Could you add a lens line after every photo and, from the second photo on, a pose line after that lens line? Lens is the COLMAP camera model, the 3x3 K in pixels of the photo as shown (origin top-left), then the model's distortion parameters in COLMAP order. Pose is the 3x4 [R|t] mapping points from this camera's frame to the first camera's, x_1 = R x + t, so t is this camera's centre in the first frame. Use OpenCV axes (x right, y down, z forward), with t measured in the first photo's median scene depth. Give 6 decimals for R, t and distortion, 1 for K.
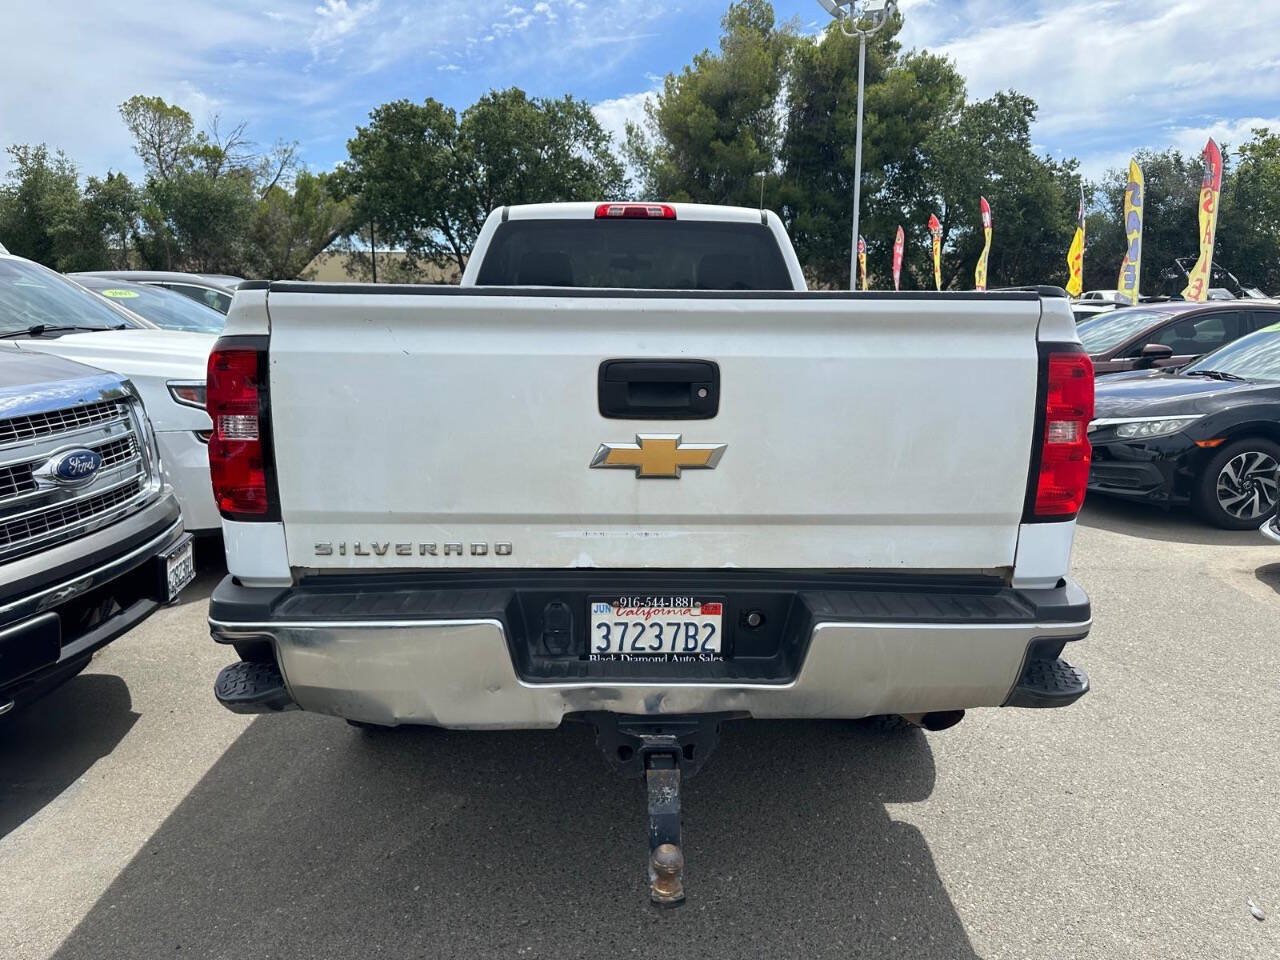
lens RADIAL K [[898.1, 0, 632.4], [0, 898.1, 465.4], [0, 0, 1]] dist [0.022523, -0.027891]
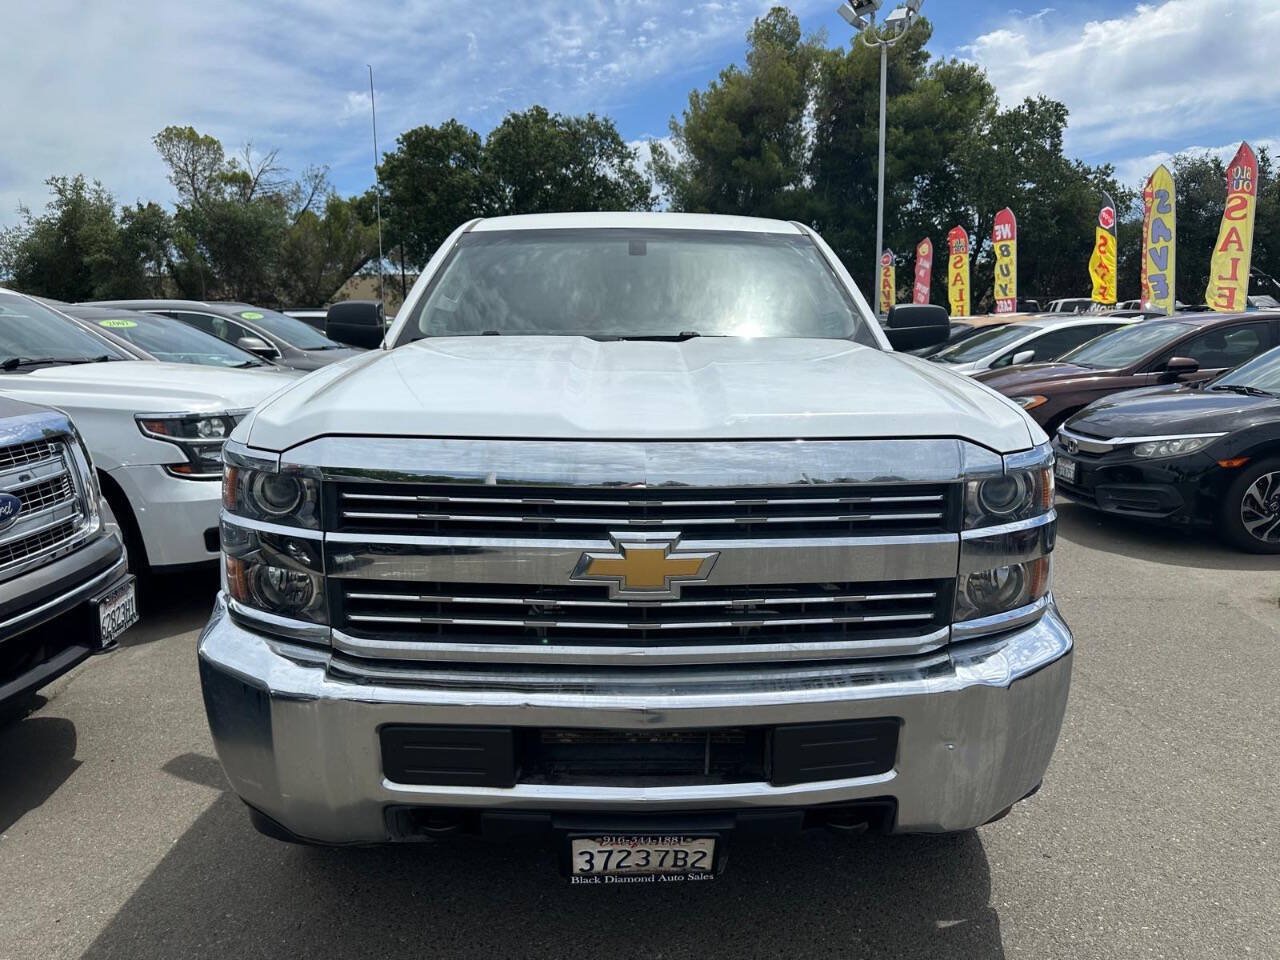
lens RADIAL K [[900.8, 0, 633.2], [0, 900.8, 477.5], [0, 0, 1]] dist [0.019820, -0.022681]
pose [[0.999223, -0.011035, -0.037838, 0.017278], [0.010800, 0.999921, -0.006400, -0.003487], [0.037906, 0.005987, 0.999263, 0.010505]]
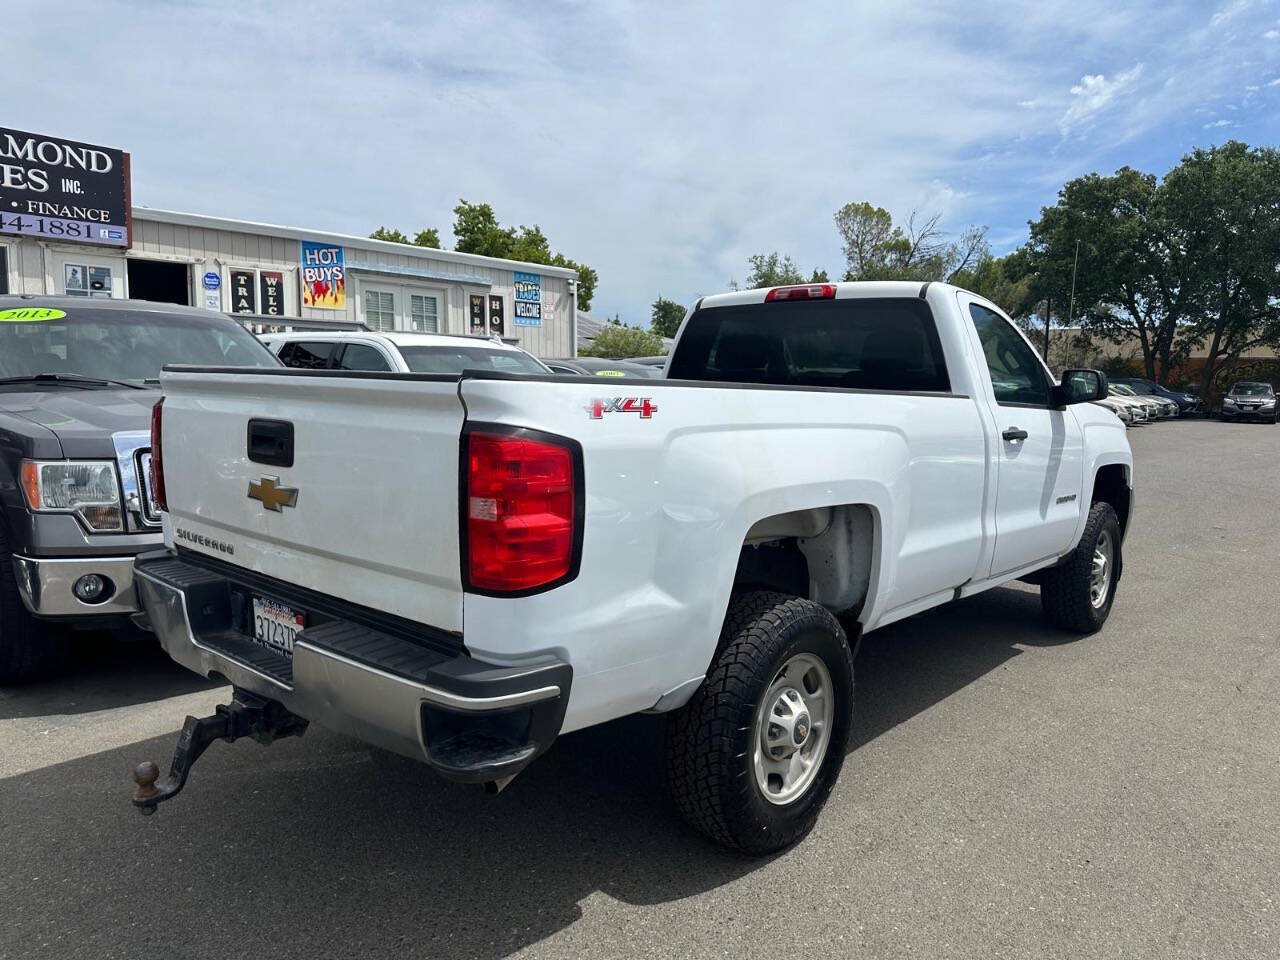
lens RADIAL K [[895.1, 0, 643.2], [0, 895.1, 477.4], [0, 0, 1]] dist [0.036488, -0.047341]
pose [[0.740056, 0.078739, -0.667920, 0.152970], [-0.128110, 0.991443, -0.025068, -0.008092], [0.660231, 0.104119, 0.743810, 0.043112]]
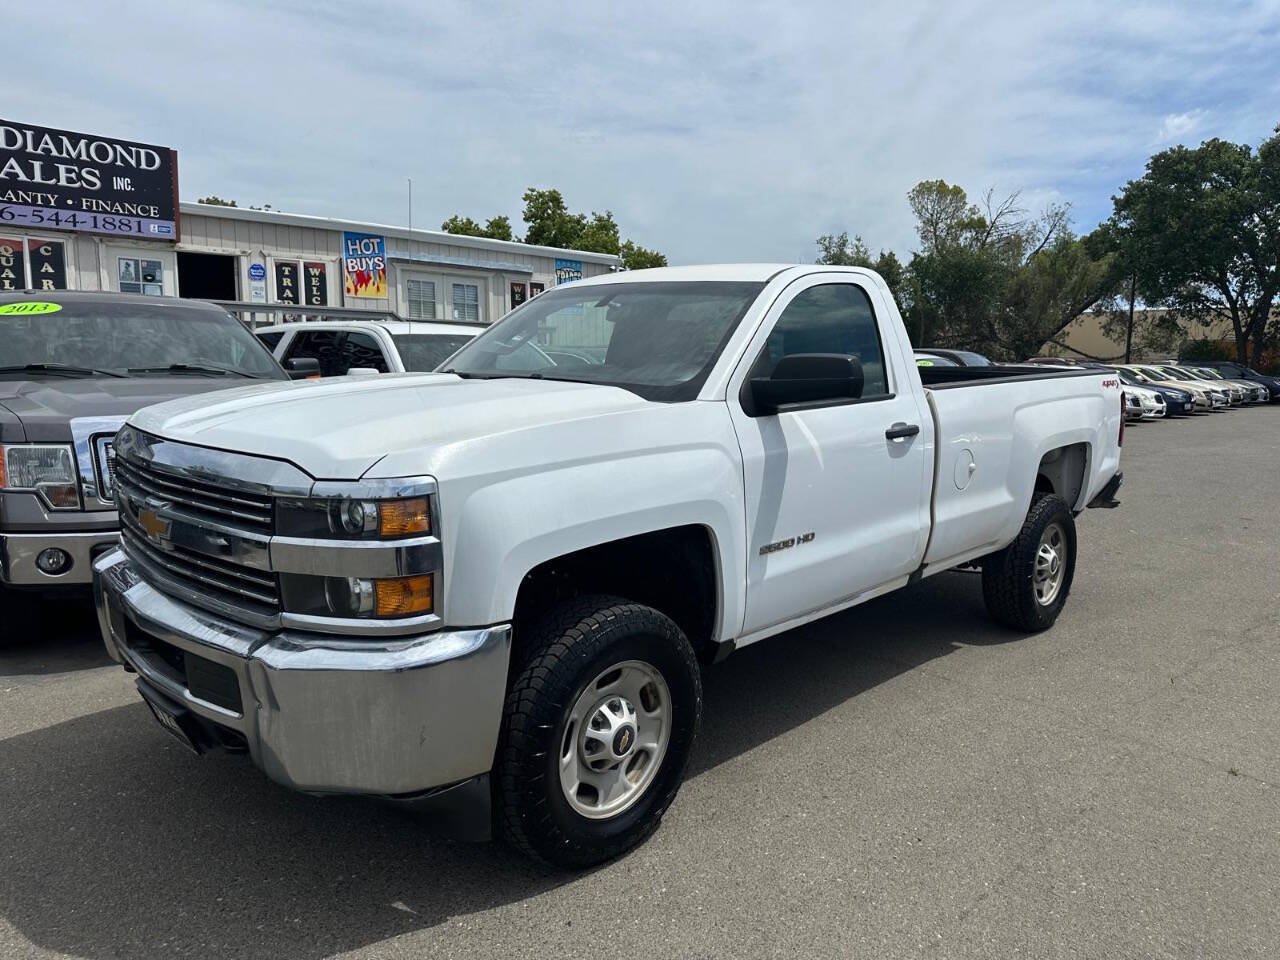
lens RADIAL K [[895.0, 0, 641.2], [0, 895.0, 487.5], [0, 0, 1]] dist [0.052388, -0.072011]
pose [[0.679609, 0.101842, -0.726471, 0.190913], [-0.134761, 0.990795, 0.012829, -0.013560], [0.721090, 0.089181, 0.687078, 0.068642]]
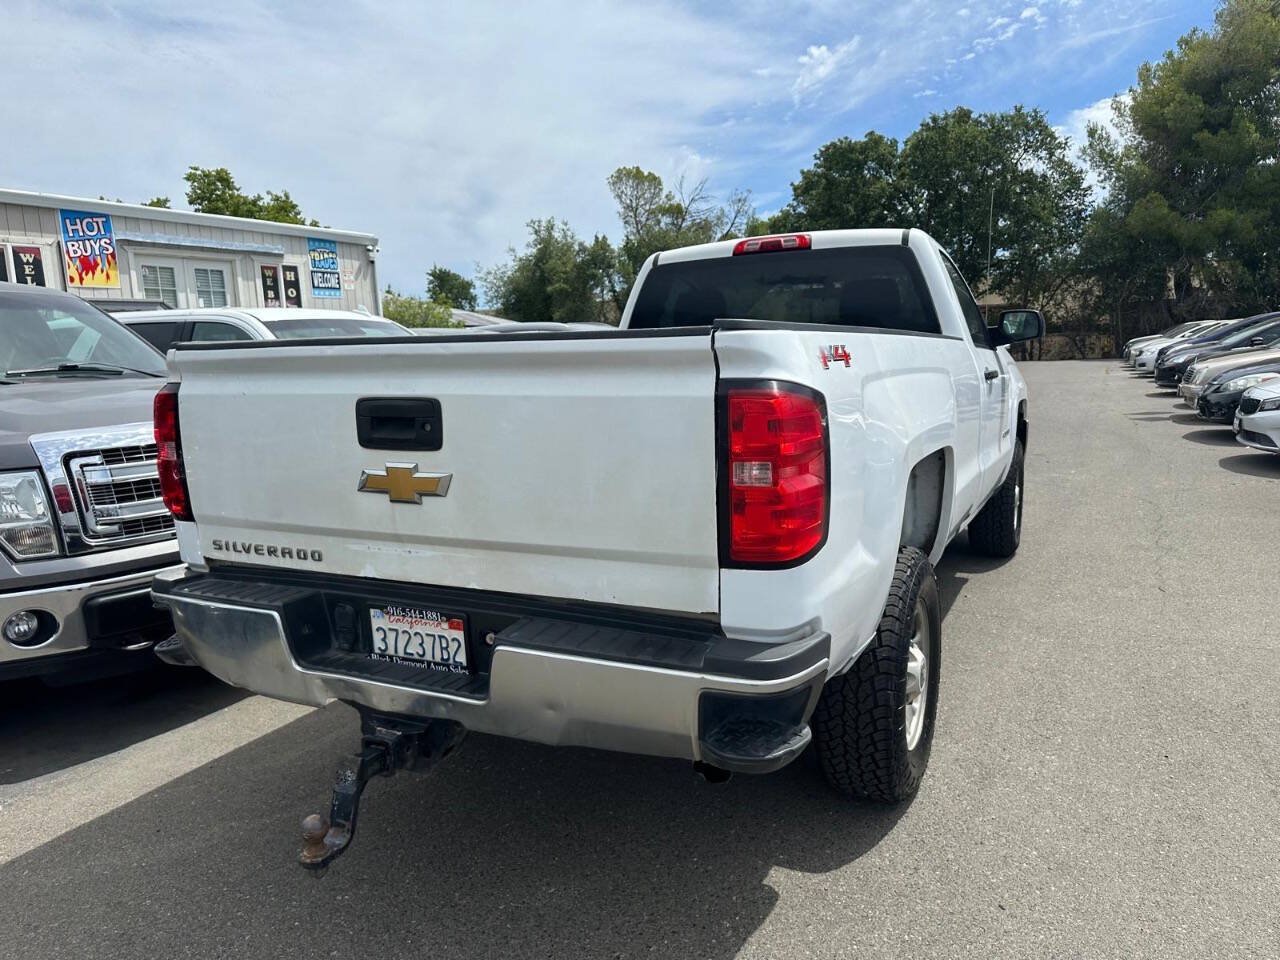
lens RADIAL K [[900.6, 0, 642.3], [0, 900.6, 482.0], [0, 0, 1]] dist [0.017062, -0.026515]
pose [[0.882736, 0.033202, -0.468694, 0.096296], [-0.041283, 0.999123, -0.006974, -0.001877], [0.468051, 0.025505, 0.883333, 0.016122]]
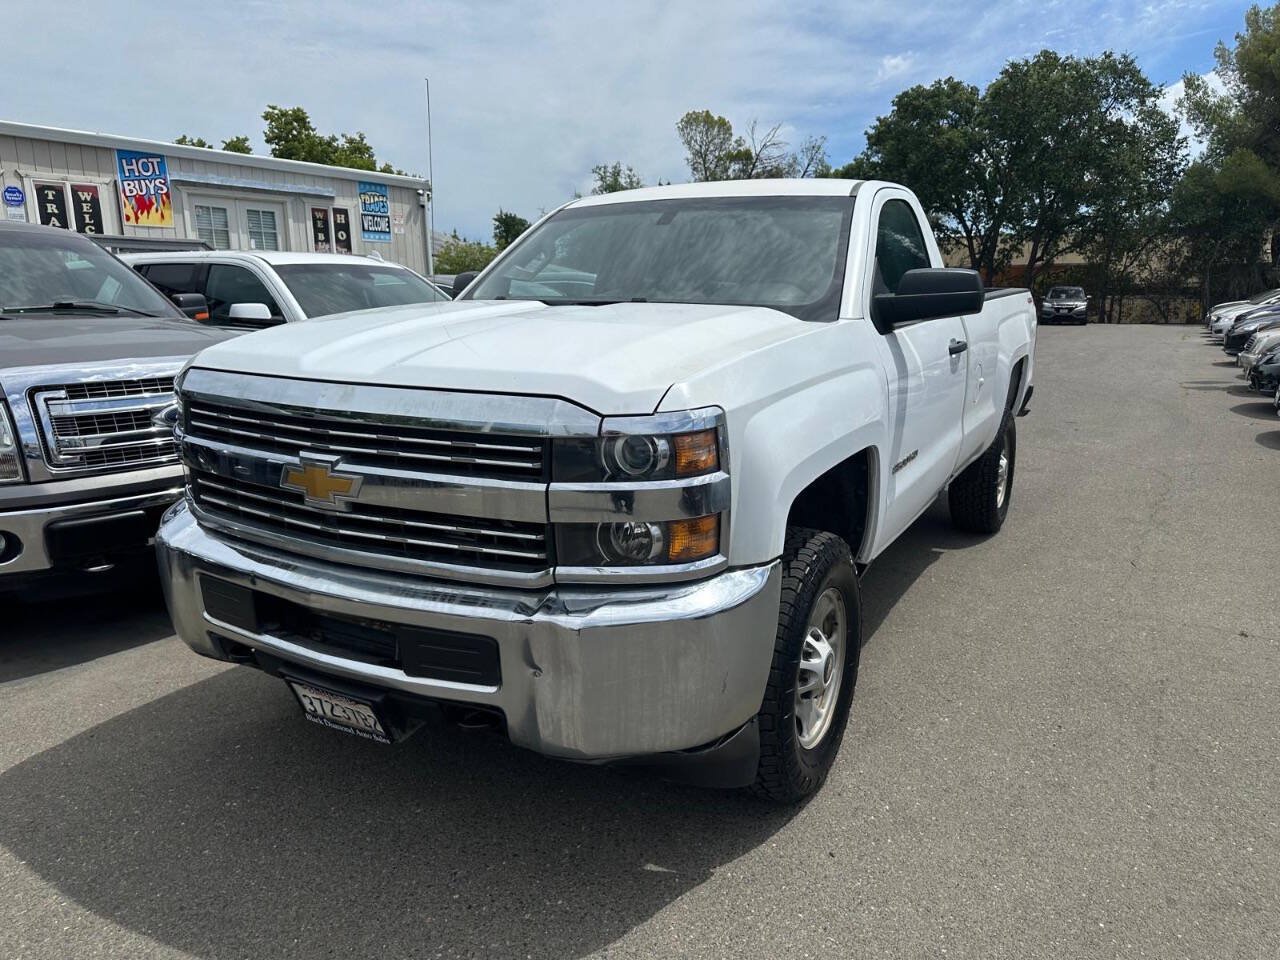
lens RADIAL K [[905.2, 0, 642.8], [0, 905.2, 481.9], [0, 0, 1]] dist [0.004720, -0.009770]
pose [[0.844469, 0.093601, -0.527362, 0.128083], [-0.079045, 0.995610, 0.050135, -0.004149], [0.529739, -0.000653, 0.848160, 0.027309]]
